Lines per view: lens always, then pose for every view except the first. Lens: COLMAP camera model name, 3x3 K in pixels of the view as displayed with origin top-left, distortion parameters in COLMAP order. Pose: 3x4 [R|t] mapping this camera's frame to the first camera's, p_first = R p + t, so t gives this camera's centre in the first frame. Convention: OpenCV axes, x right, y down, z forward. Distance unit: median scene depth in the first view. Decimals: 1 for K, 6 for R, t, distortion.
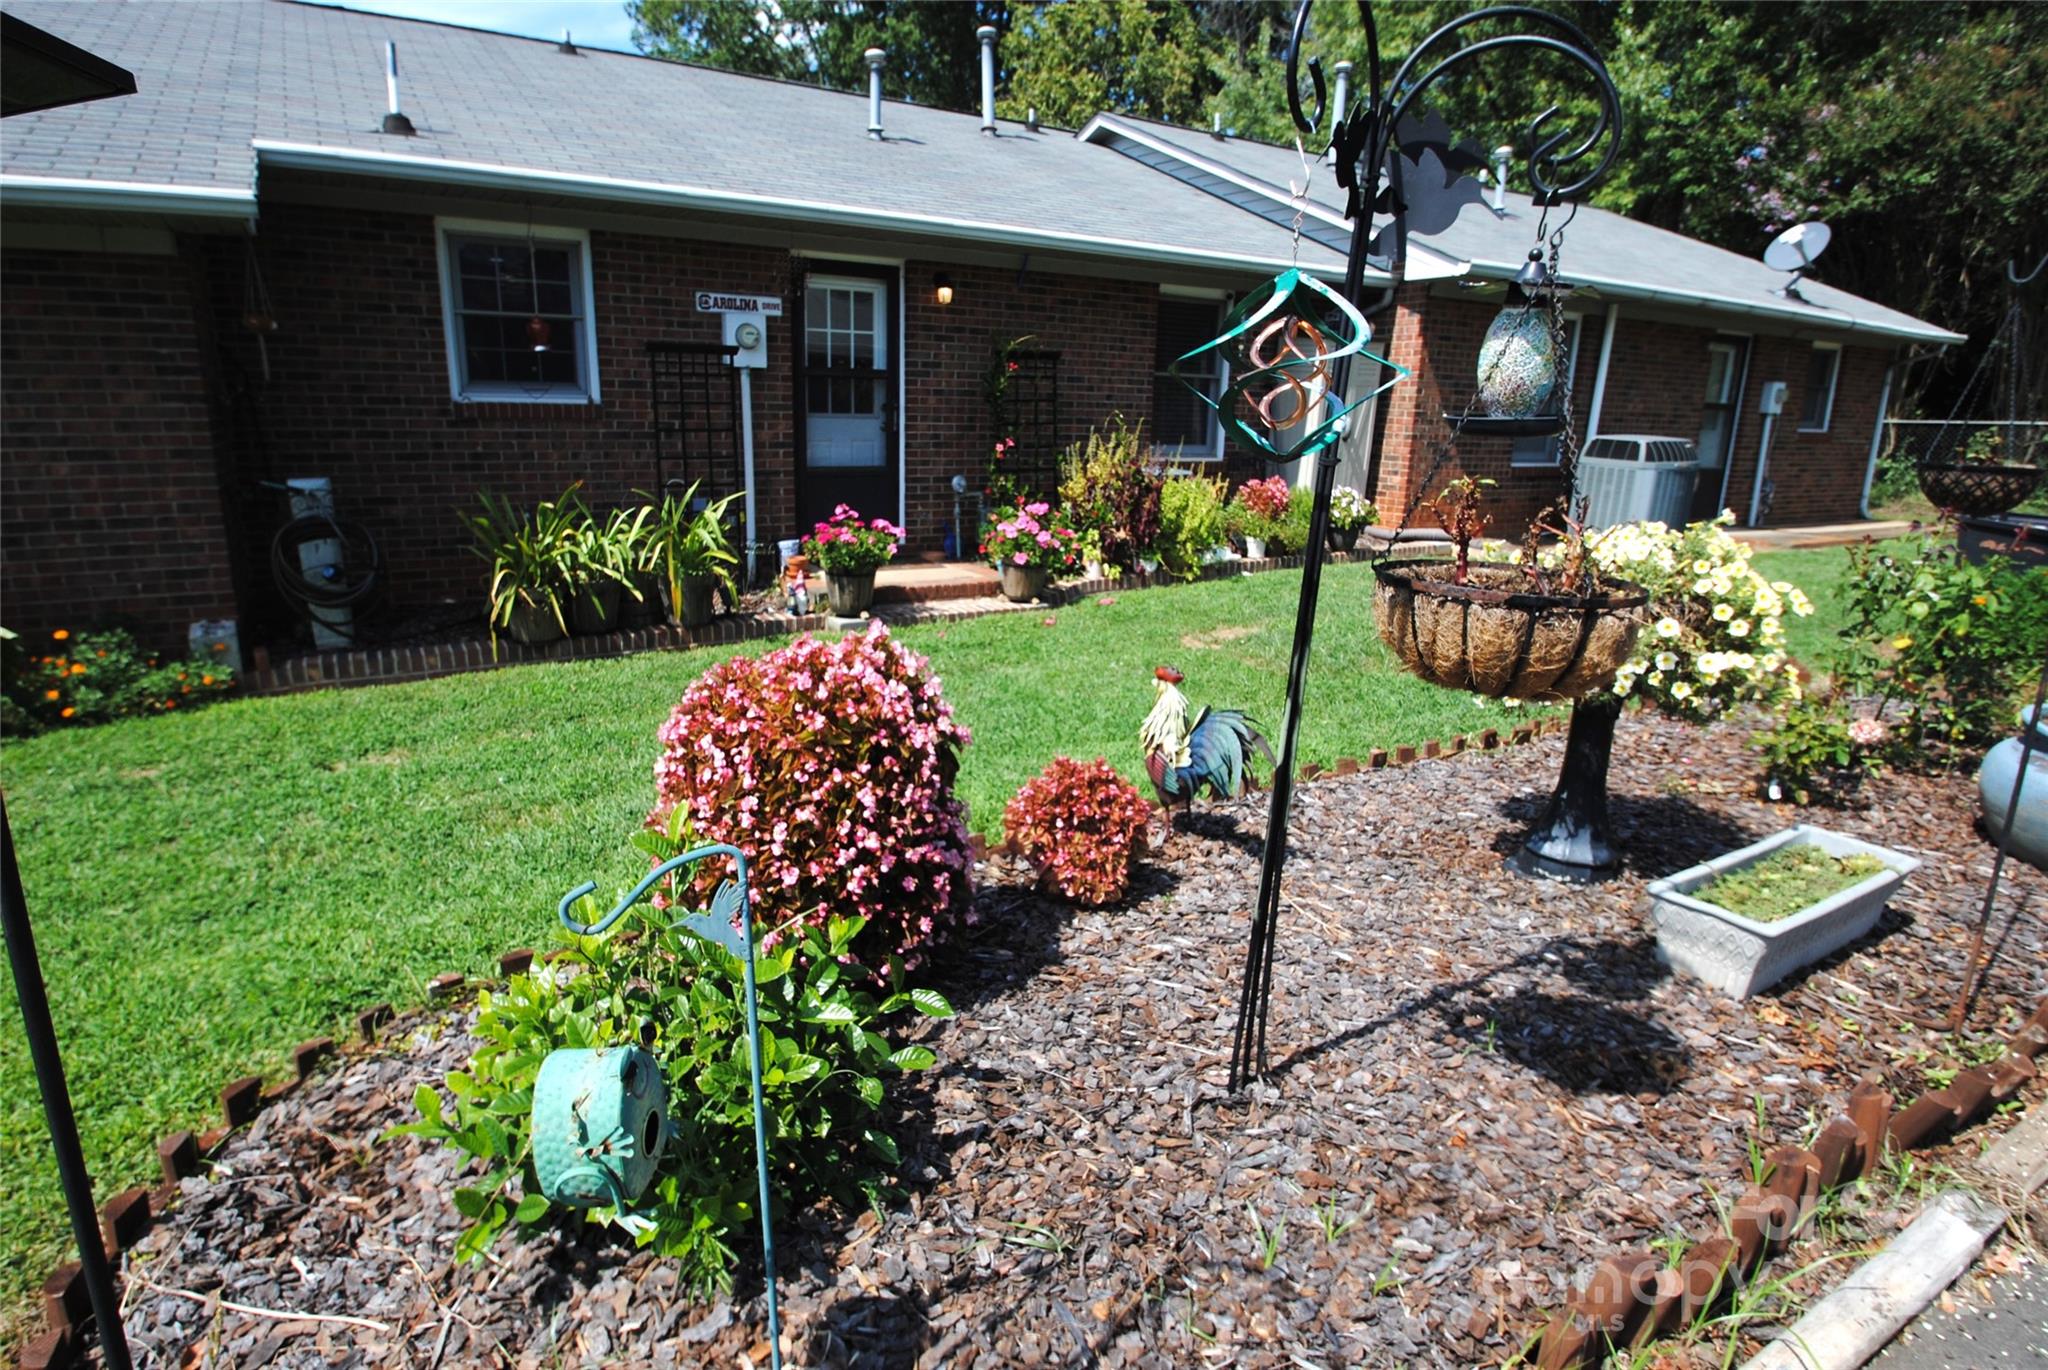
lens RADIAL K [[1089.0, 0, 987.7], [0, 1089.0, 683.1], [0, 0, 1]] dist [-0.016678, -0.001990]
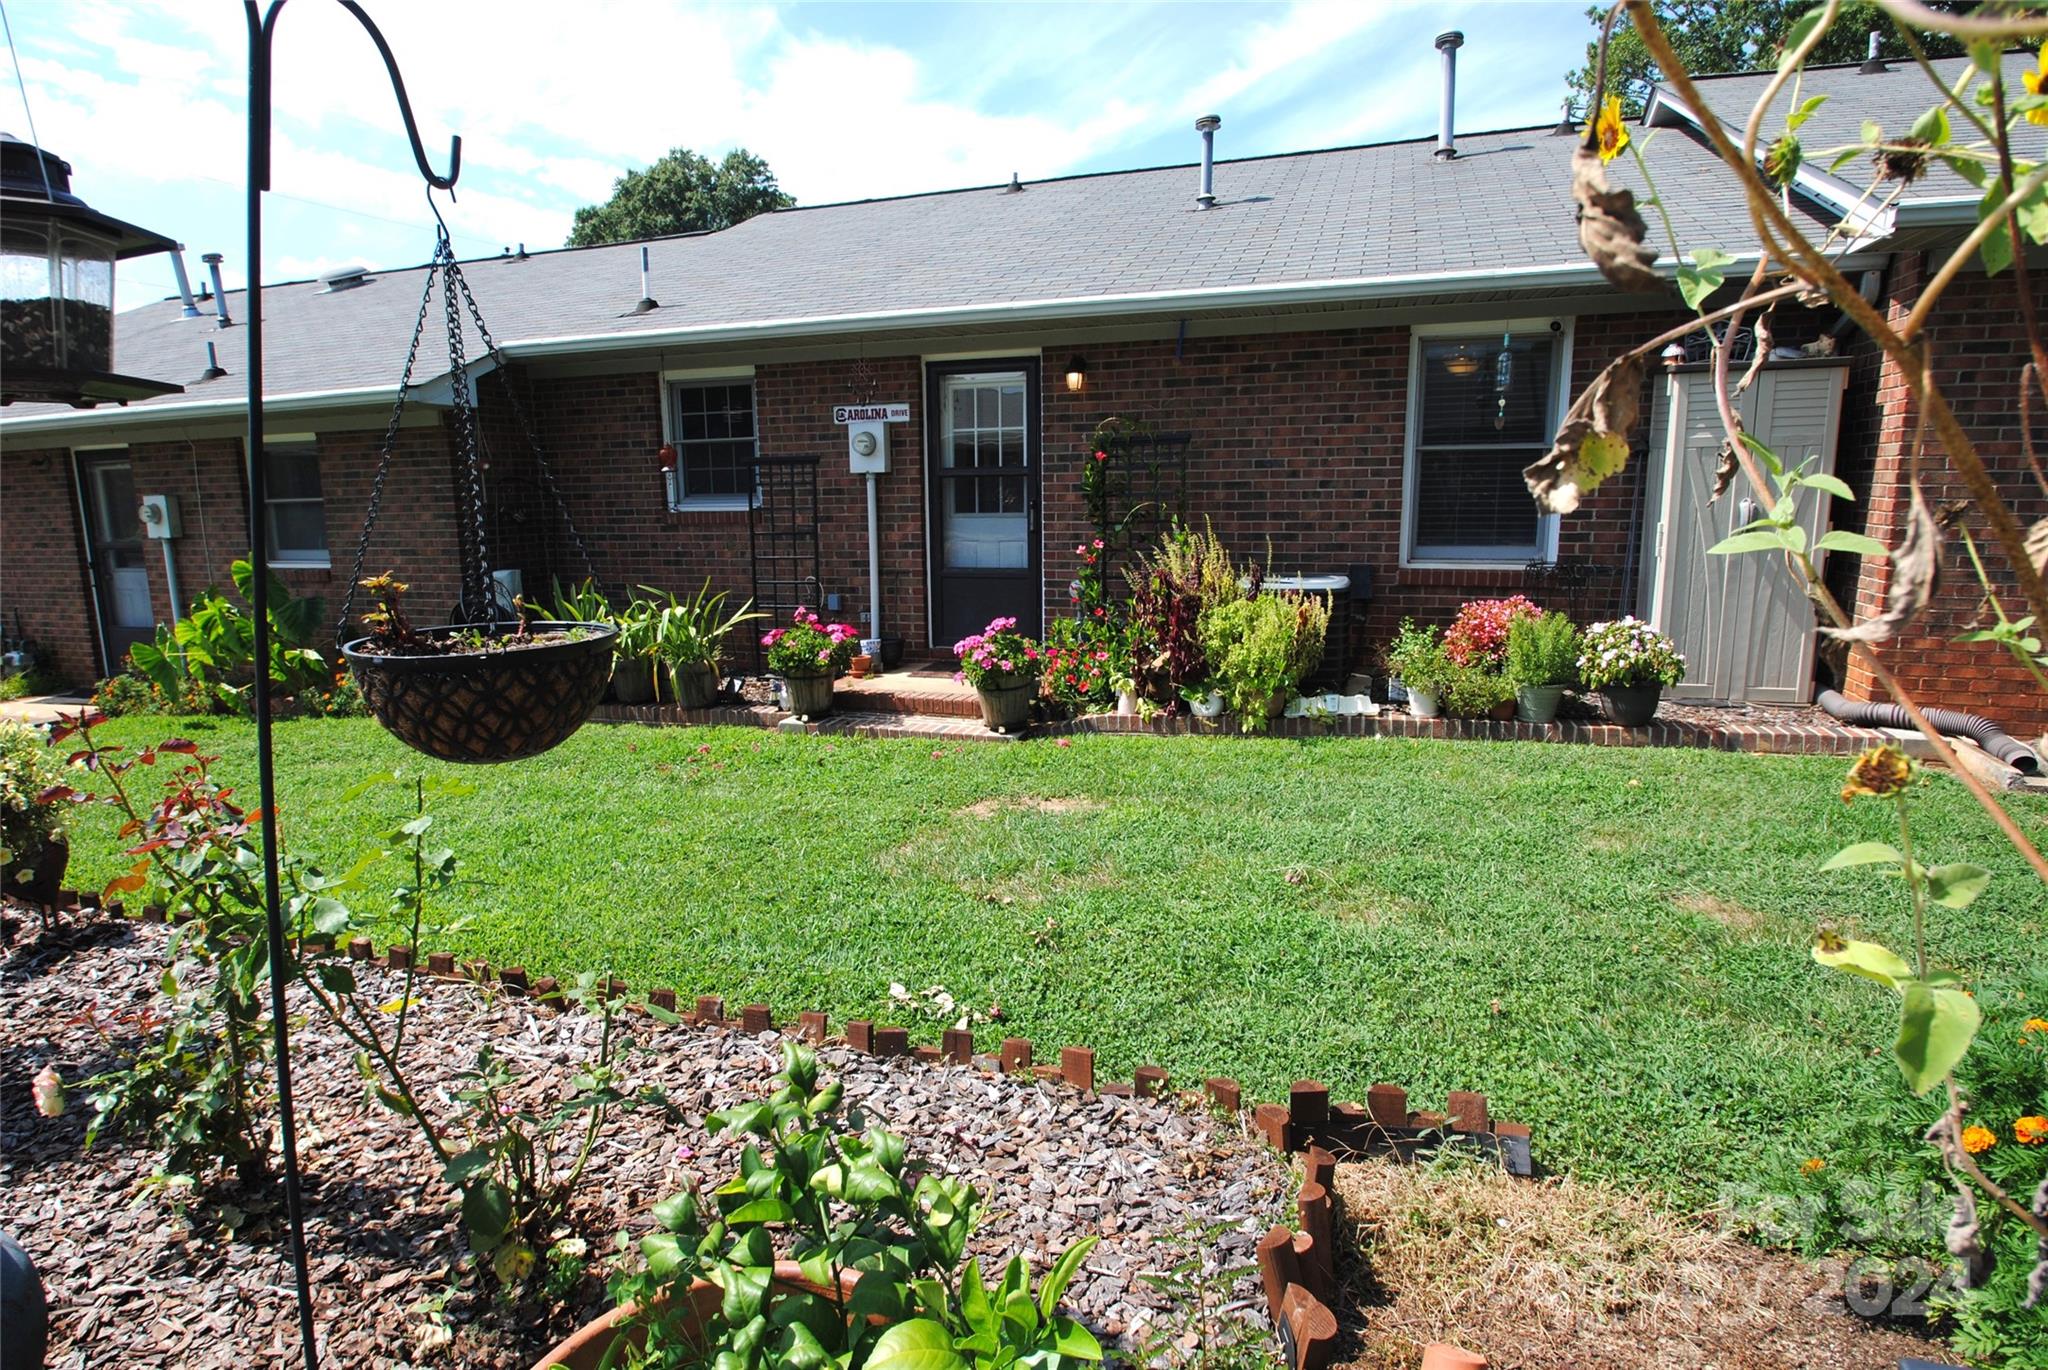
lens RADIAL K [[1089.0, 0, 987.7], [0, 1089.0, 683.1], [0, 0, 1]] dist [-0.016678, -0.001990]
pose [[0.645457, 0.103002, -0.756820, 0.675179], [-0.158358, 0.987382, -0.000675, -0.108684], [0.747200, 0.120284, 0.653623, 0.427788]]
